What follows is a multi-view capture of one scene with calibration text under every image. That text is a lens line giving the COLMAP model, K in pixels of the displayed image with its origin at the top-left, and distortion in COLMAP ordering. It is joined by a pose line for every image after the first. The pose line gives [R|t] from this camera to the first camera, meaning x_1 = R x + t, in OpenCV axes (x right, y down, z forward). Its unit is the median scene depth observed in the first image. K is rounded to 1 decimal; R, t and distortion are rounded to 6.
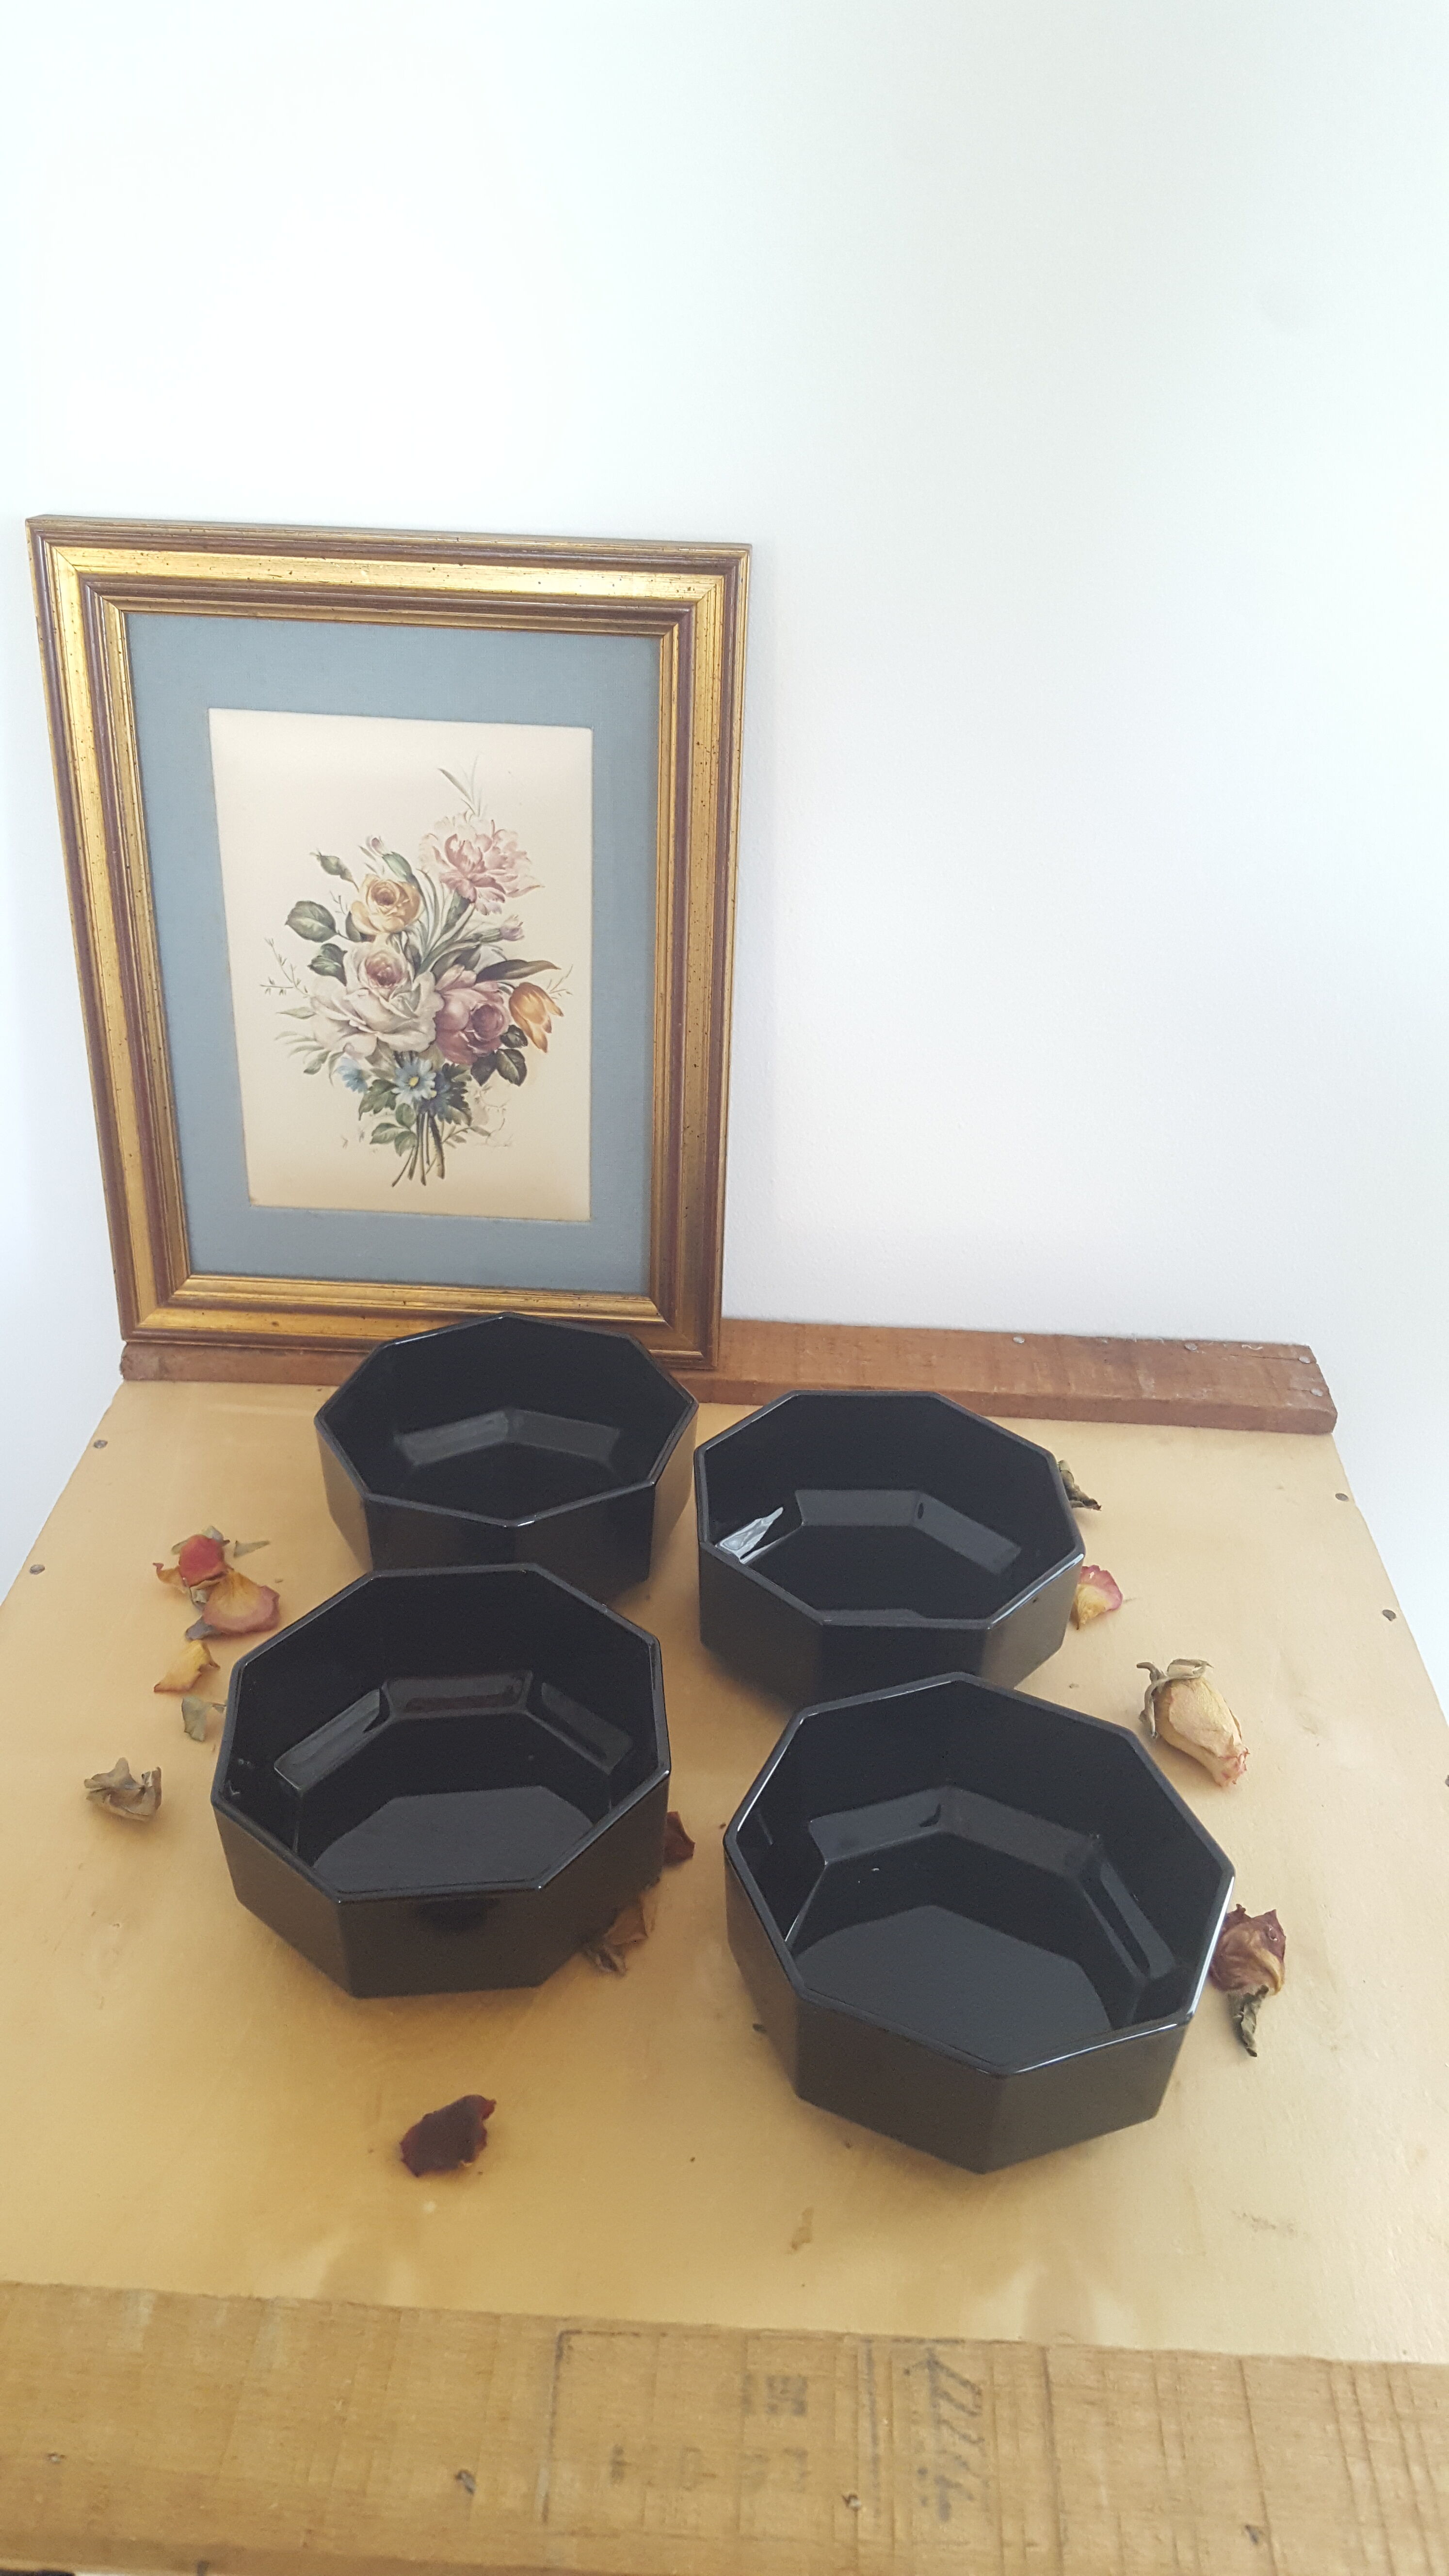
lens RADIAL K [[1975.2, 0, 719.5], [0, 1975.2, 1329.3], [0, 0, 1]] dist [0.118175, -0.178282]
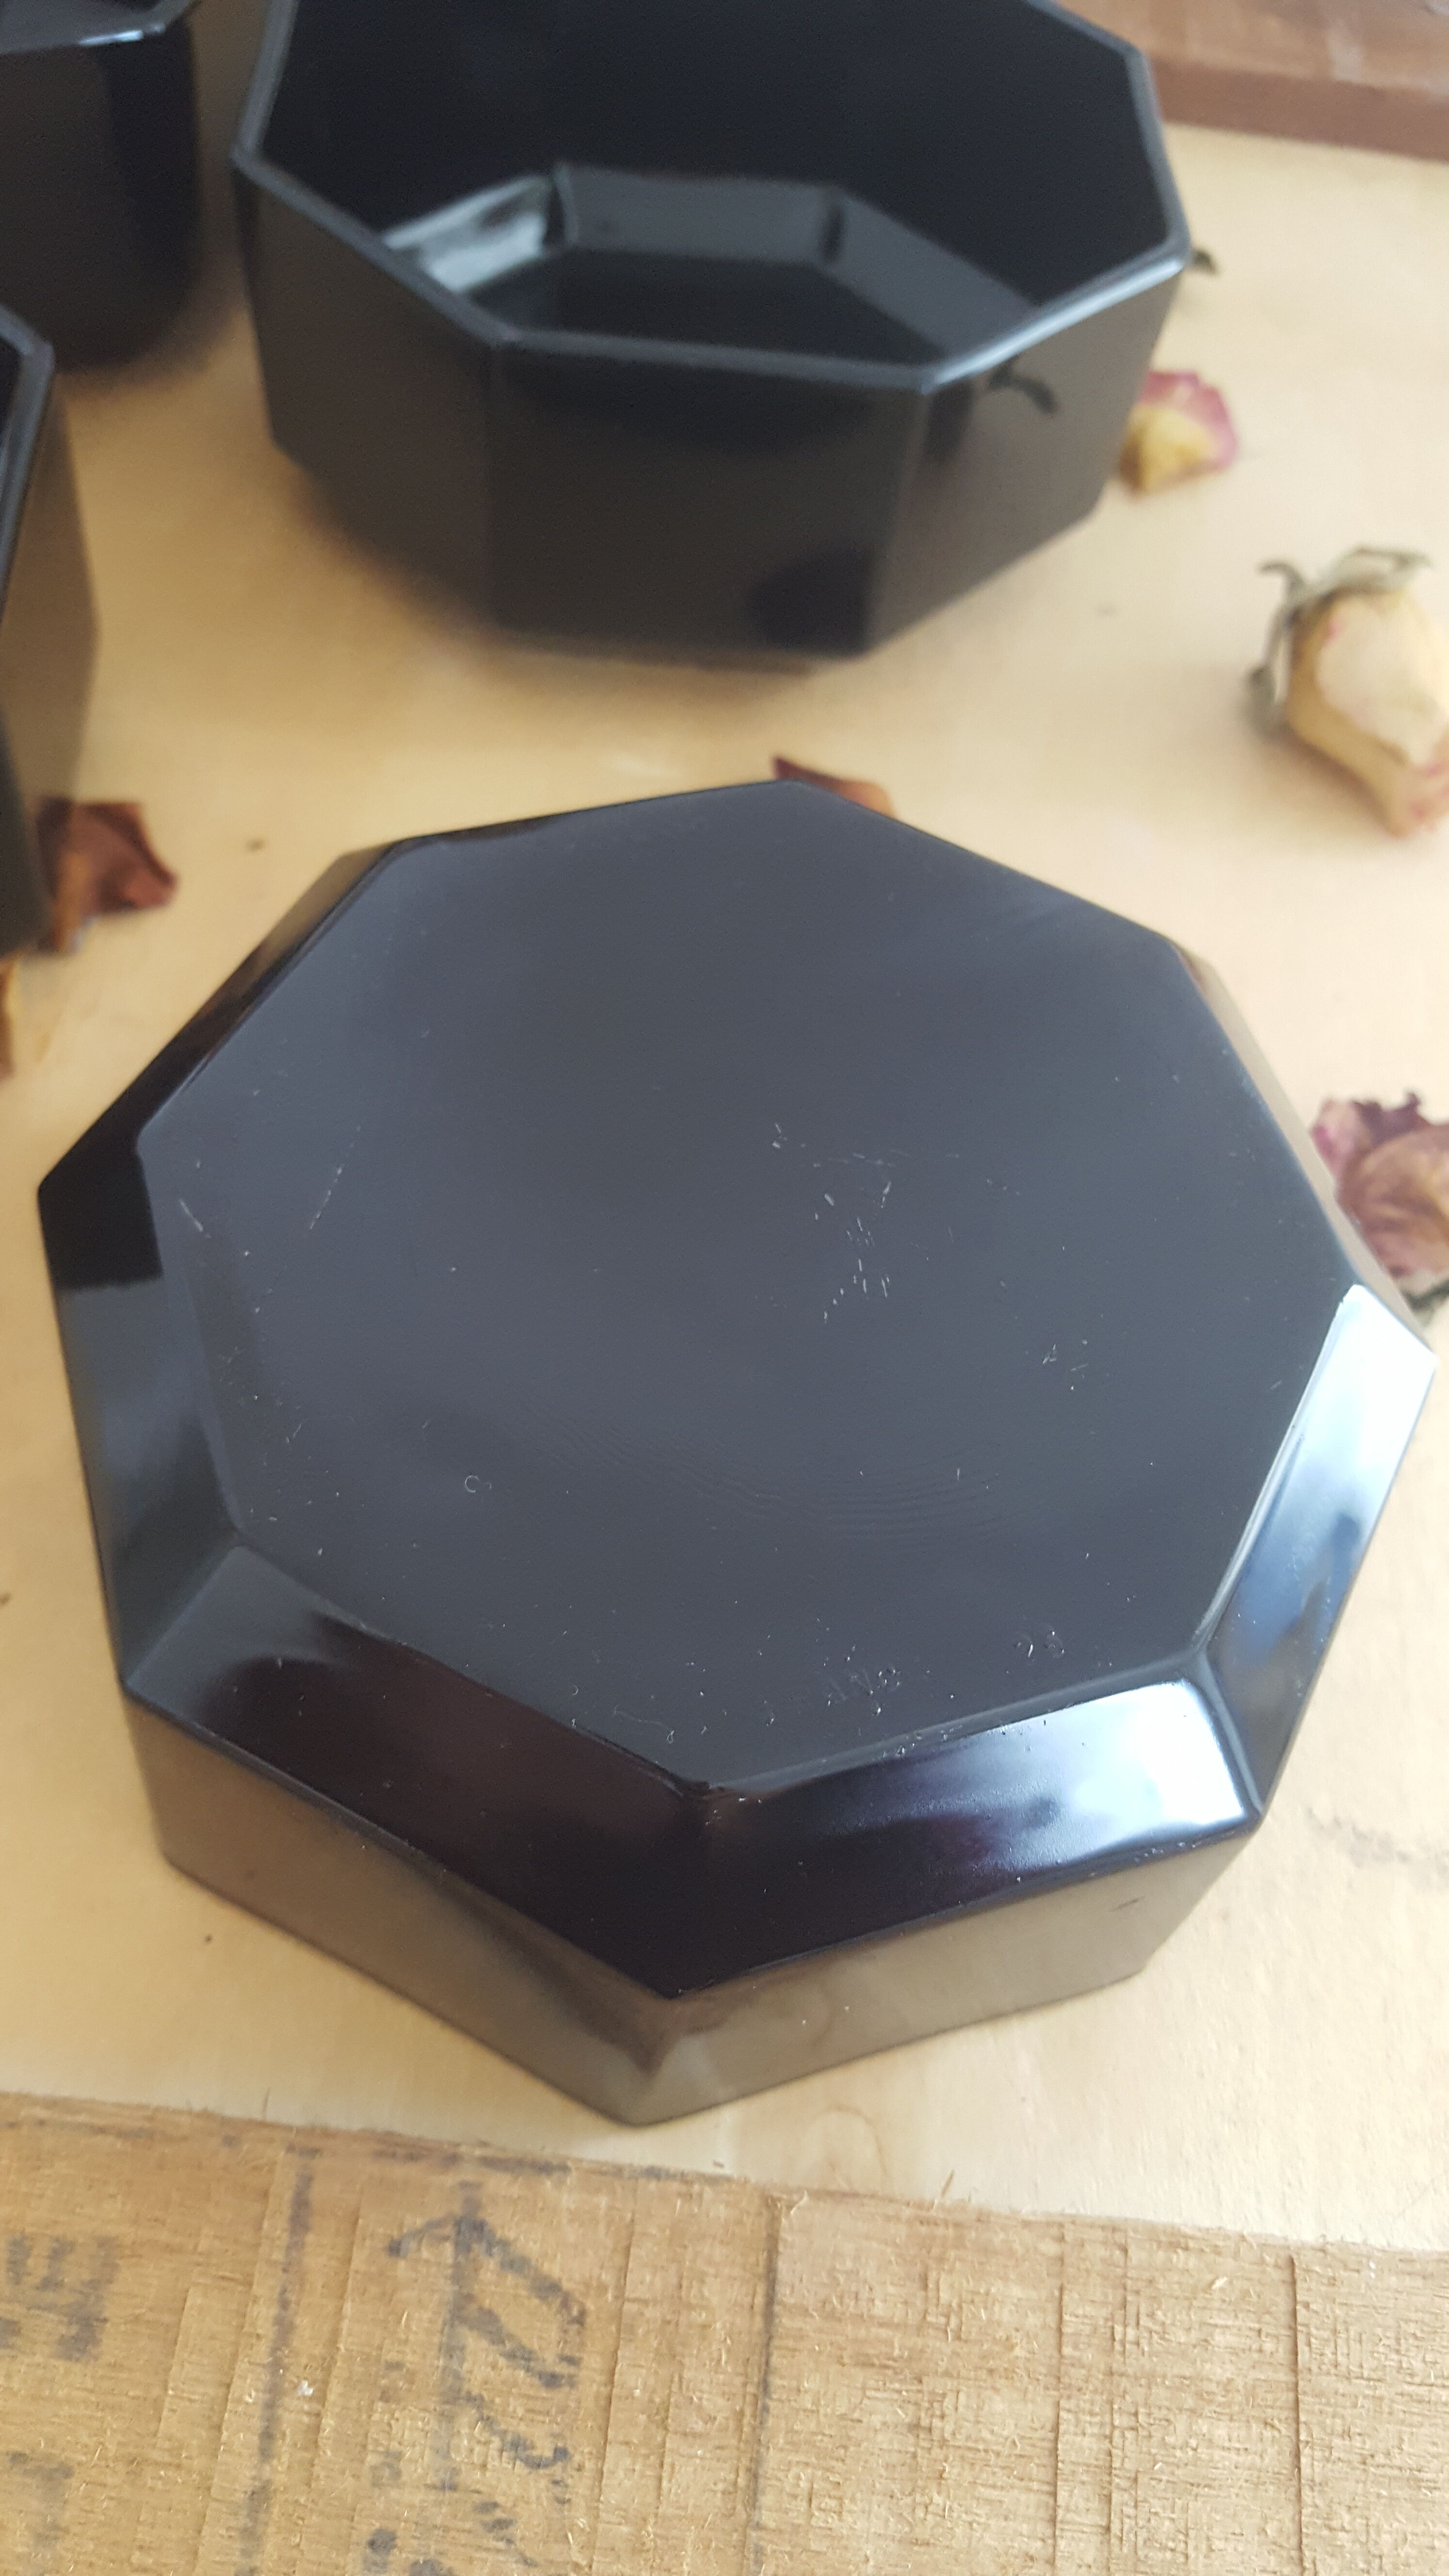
lens RADIAL K [[2068.7, 0, 717.2], [0, 2068.7, 1326.6], [0, 0, 1]] dist [0.116933, -0.301541]
pose [[0.997206, 0.072301, 0.018757, 0.086491], [-0.073712, 0.911973, 0.403574, 0.133803], [0.012073, -0.403829, 0.914755, 0.468362]]
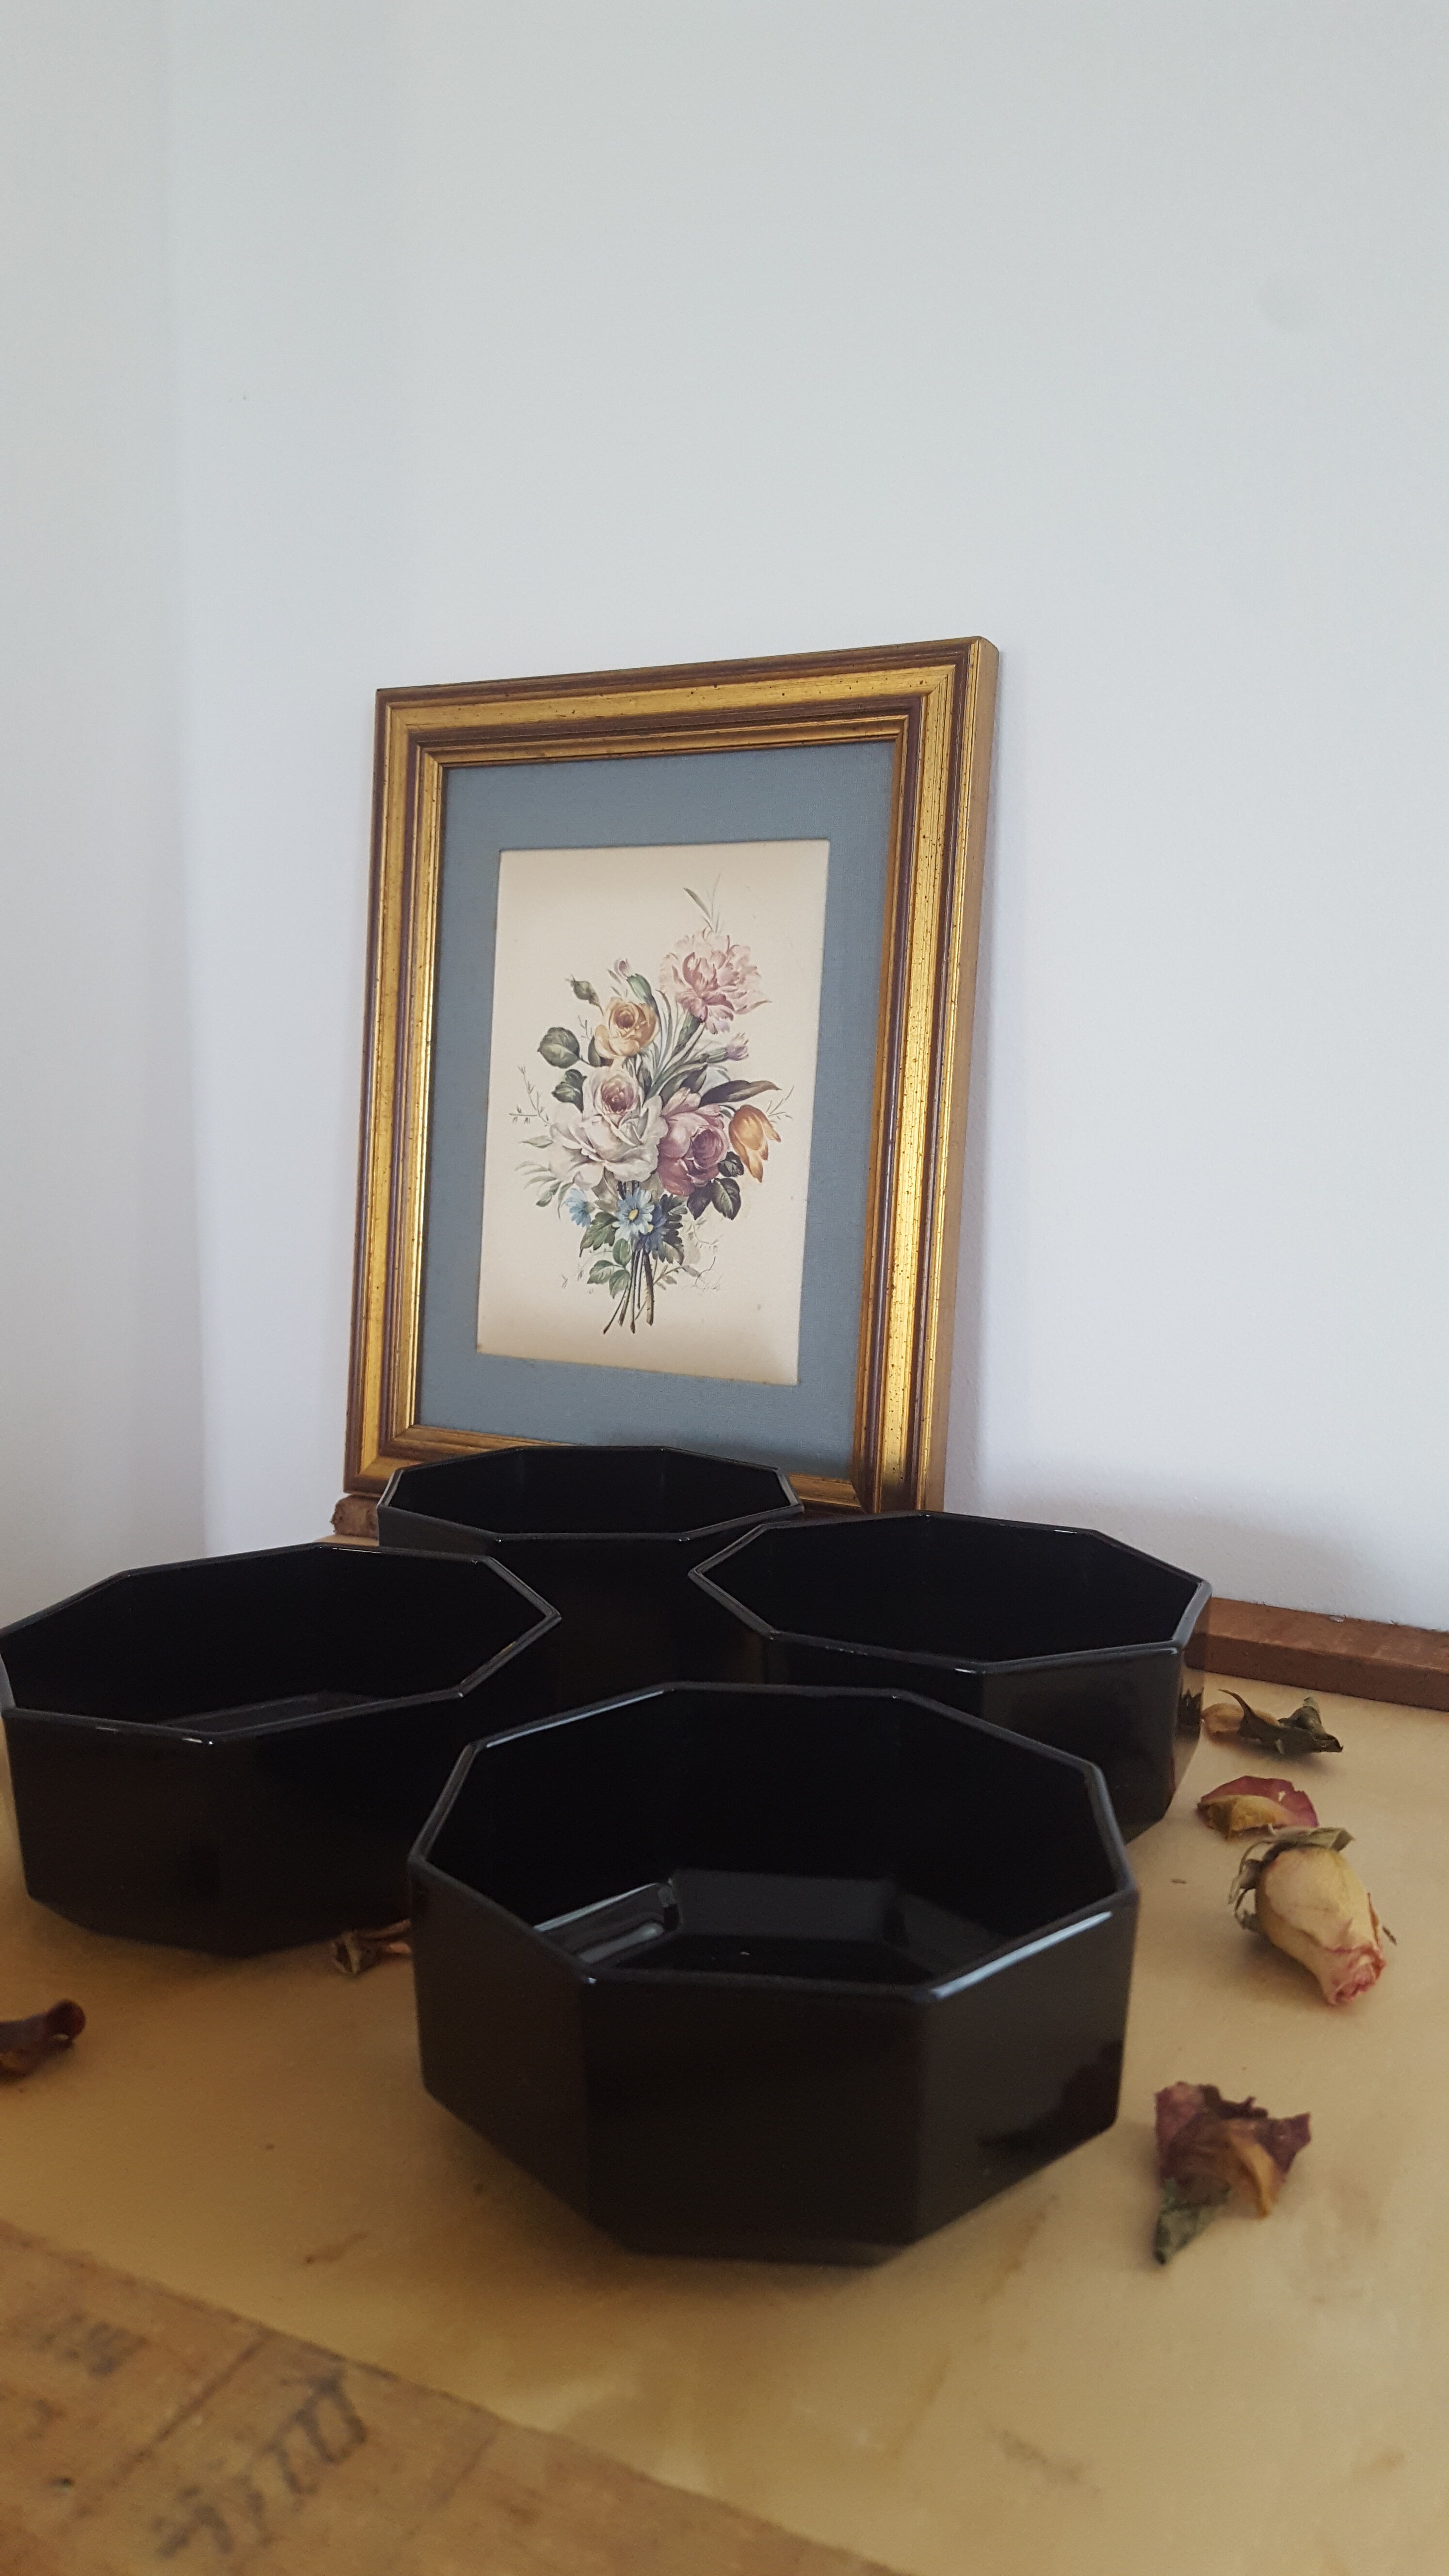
lens RADIAL K [[1975.2, 0, 719.5], [0, 1975.2, 1329.3], [0, 0, 1]] dist [0.118175, -0.178282]
pose [[0.904555, 0.040969, -0.424385, 0.299730], [-0.214908, 0.903487, -0.370845, 0.278530], [0.368233, 0.426653, 0.826058, 0.264477]]
